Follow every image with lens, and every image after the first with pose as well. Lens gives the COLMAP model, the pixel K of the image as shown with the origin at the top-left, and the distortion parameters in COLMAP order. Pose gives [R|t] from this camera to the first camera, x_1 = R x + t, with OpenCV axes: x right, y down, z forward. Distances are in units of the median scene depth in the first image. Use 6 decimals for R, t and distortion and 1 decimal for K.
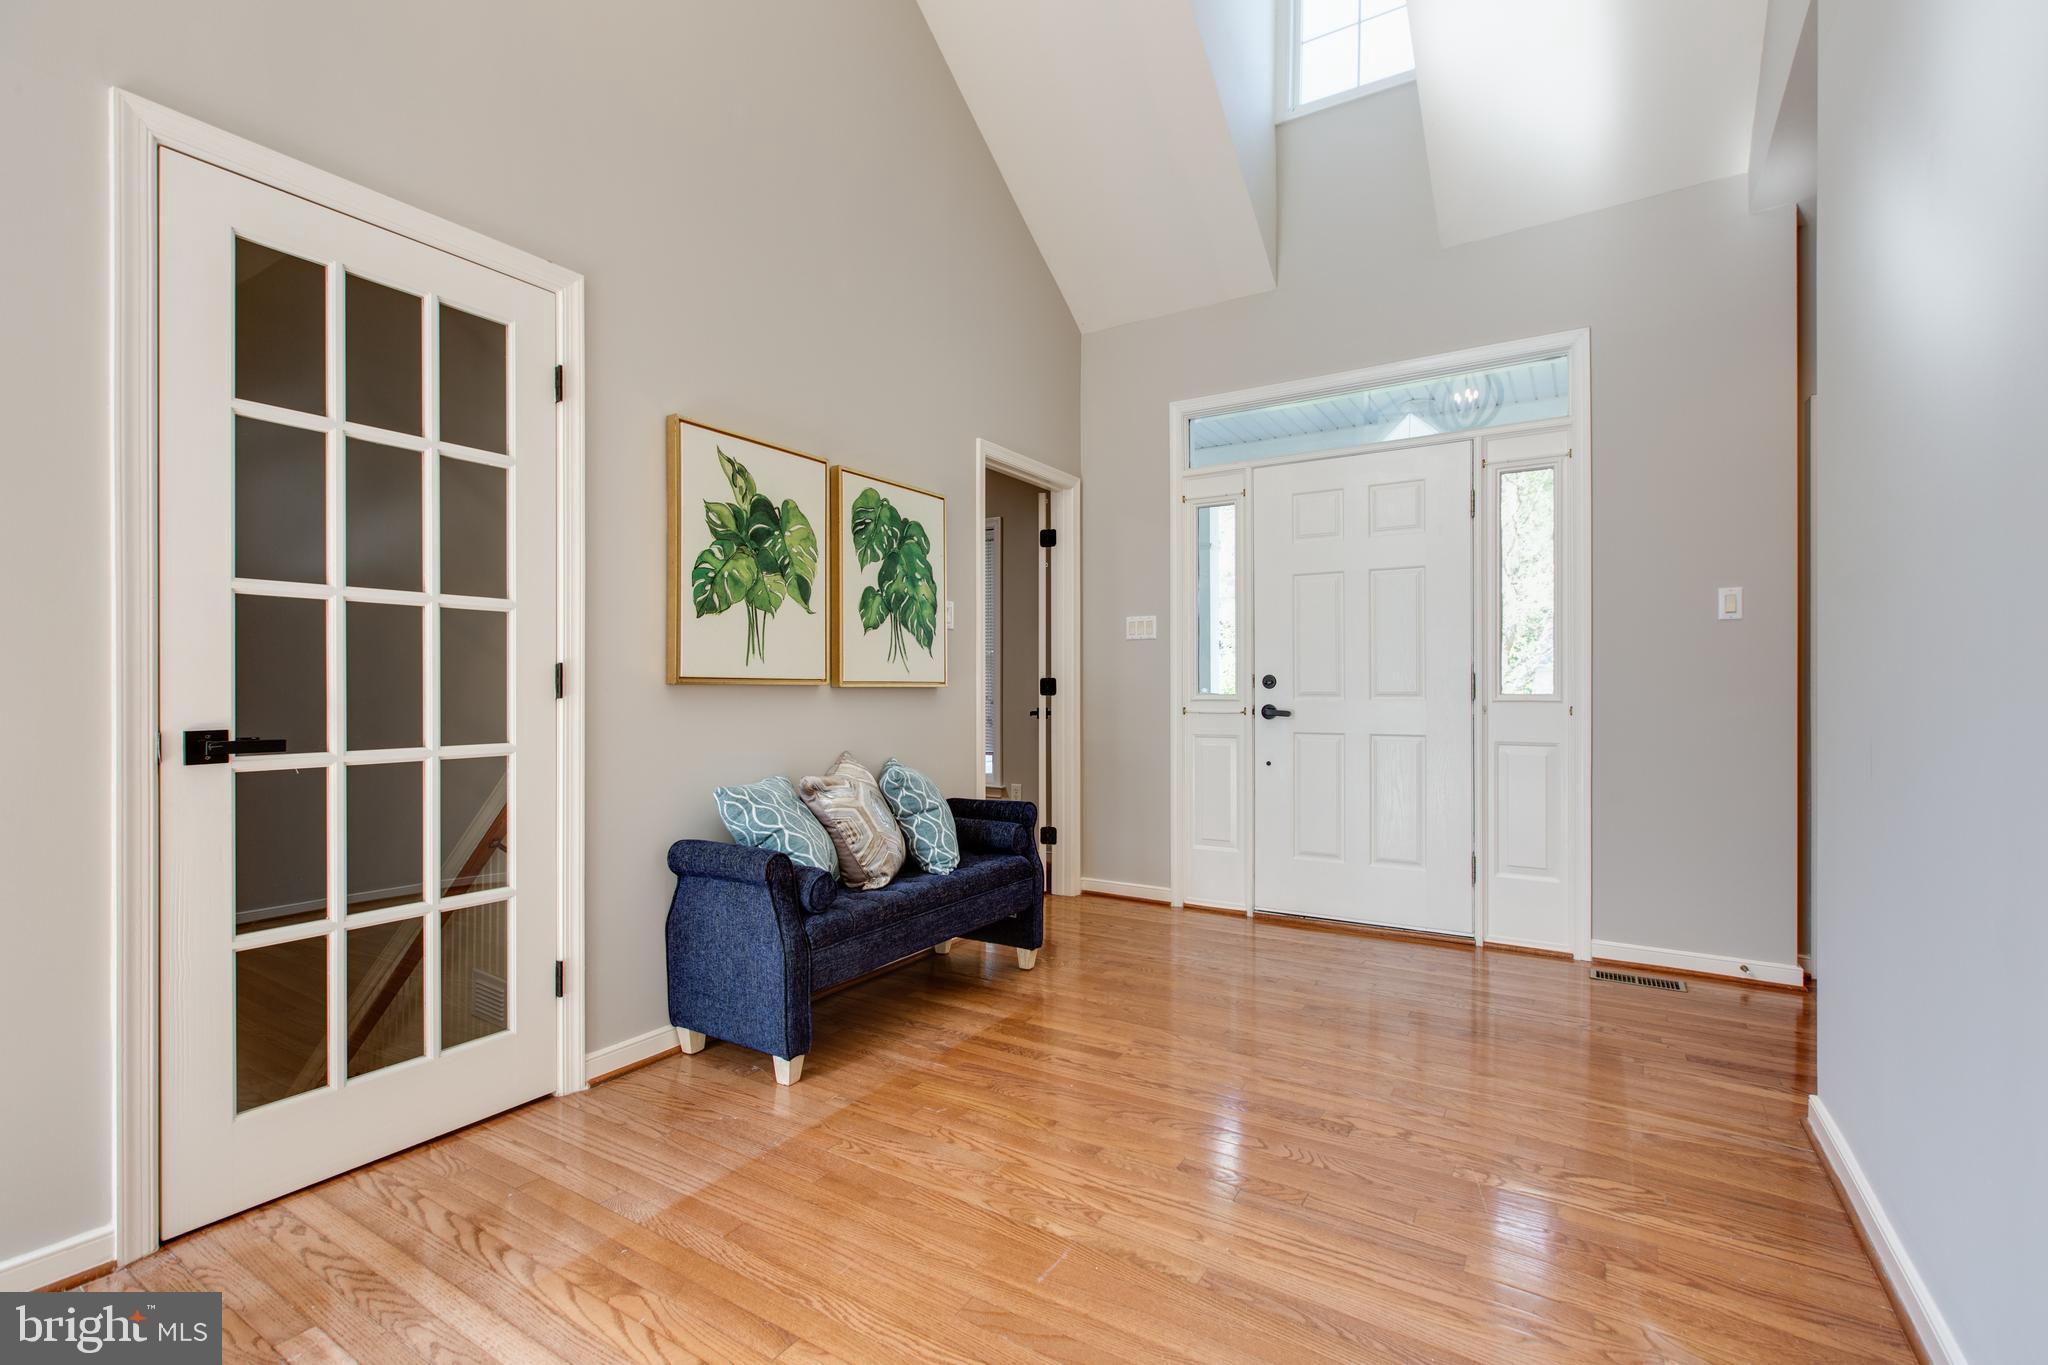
lens RADIAL K [[922.1, 0, 1023.9], [0, 922.1, 683.0], [0, 0, 1]] dist [0.002250, -0.000133]
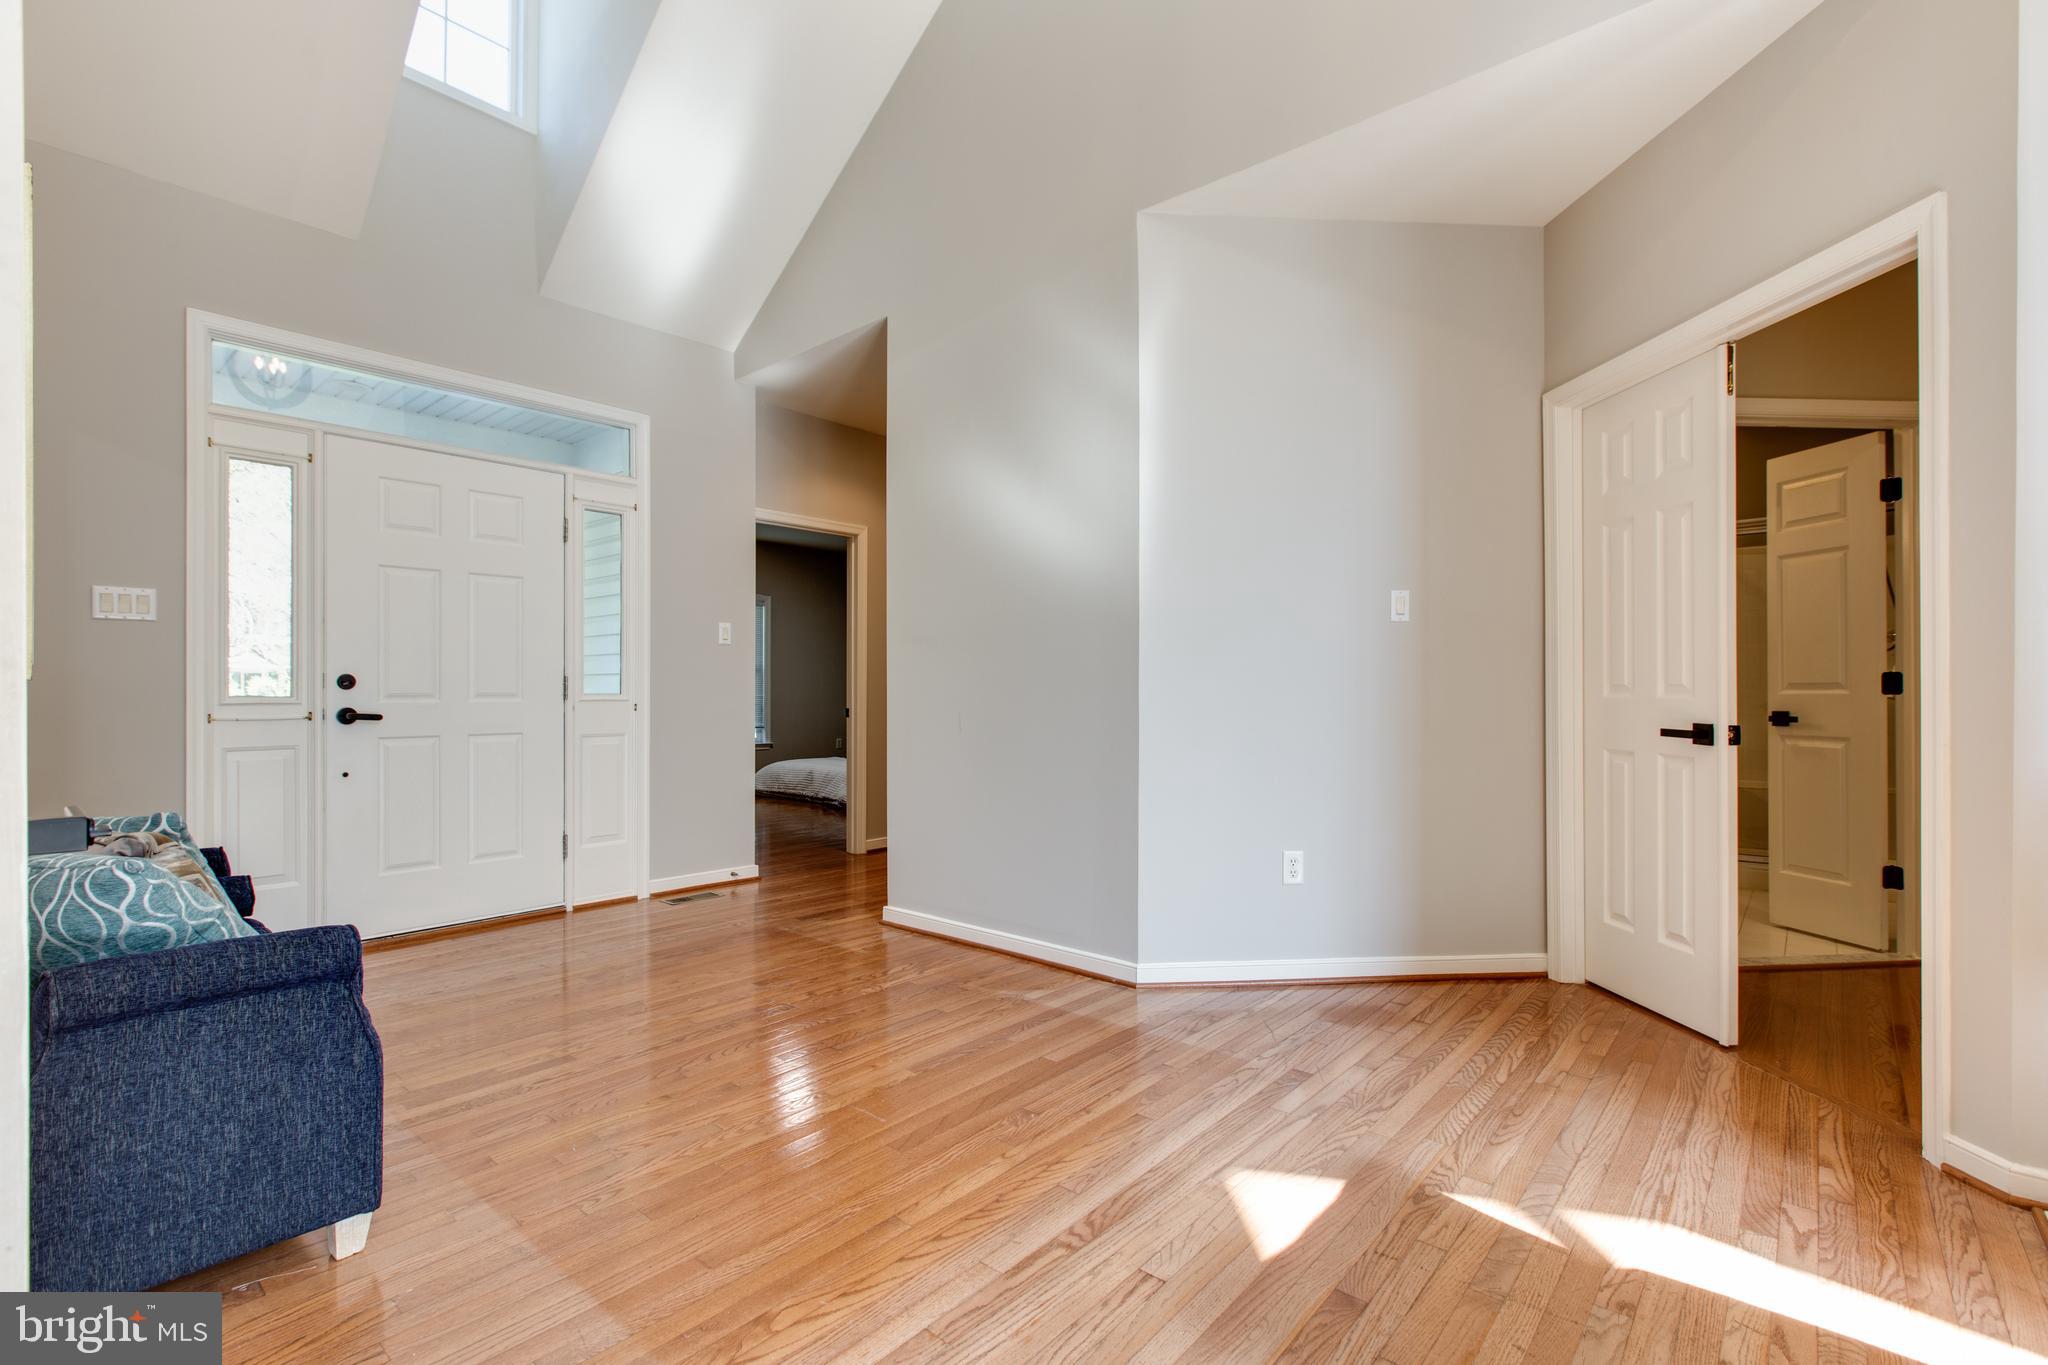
lens RADIAL K [[922.1, 0, 1022.5], [0, 922.1, 688.6], [0, 0, 1]] dist [0.002250, -0.000133]
pose [[0.159597, 0.002229, 0.987180, -0.596105], [-0.009087, 0.999958, -0.000789, -0.000049], [-0.987140, -0.008845, 0.159610, 0.263266]]
